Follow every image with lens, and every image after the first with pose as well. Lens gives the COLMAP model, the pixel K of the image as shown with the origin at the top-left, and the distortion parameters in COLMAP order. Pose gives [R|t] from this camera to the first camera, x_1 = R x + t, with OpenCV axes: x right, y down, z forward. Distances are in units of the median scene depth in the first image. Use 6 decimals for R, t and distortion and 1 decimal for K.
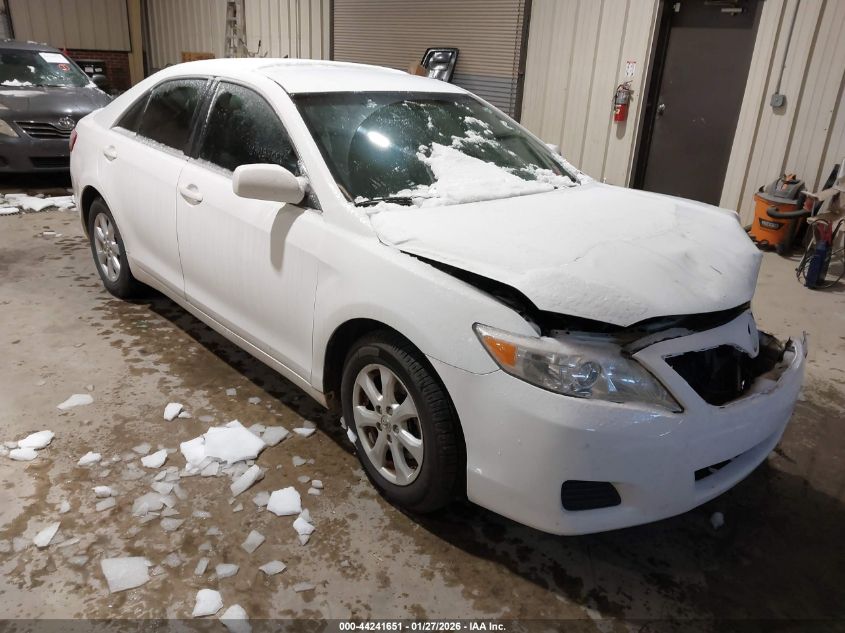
lens RADIAL K [[673.0, 0, 422.2], [0, 673.0, 318.0], [0, 0, 1]] dist [0.026510, -0.025998]
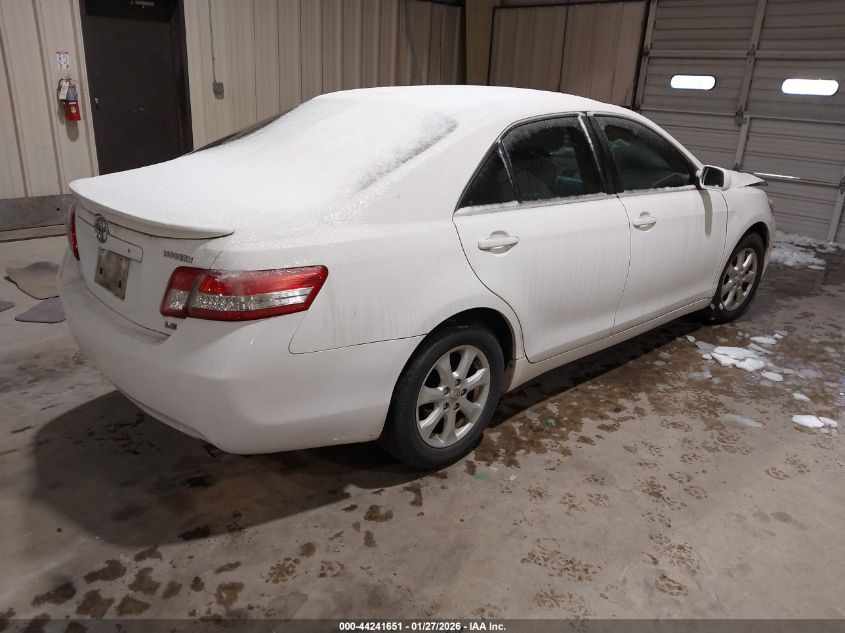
lens RADIAL K [[673.0, 0, 399.9], [0, 673.0, 318.1], [0, 0, 1]] dist [0.026510, -0.025998]
pose [[-0.011623, -0.385397, 0.922677, -1.191358], [0.322830, 0.871880, 0.368246, -0.489582], [-0.946385, 0.302148, 0.114284, 1.110458]]
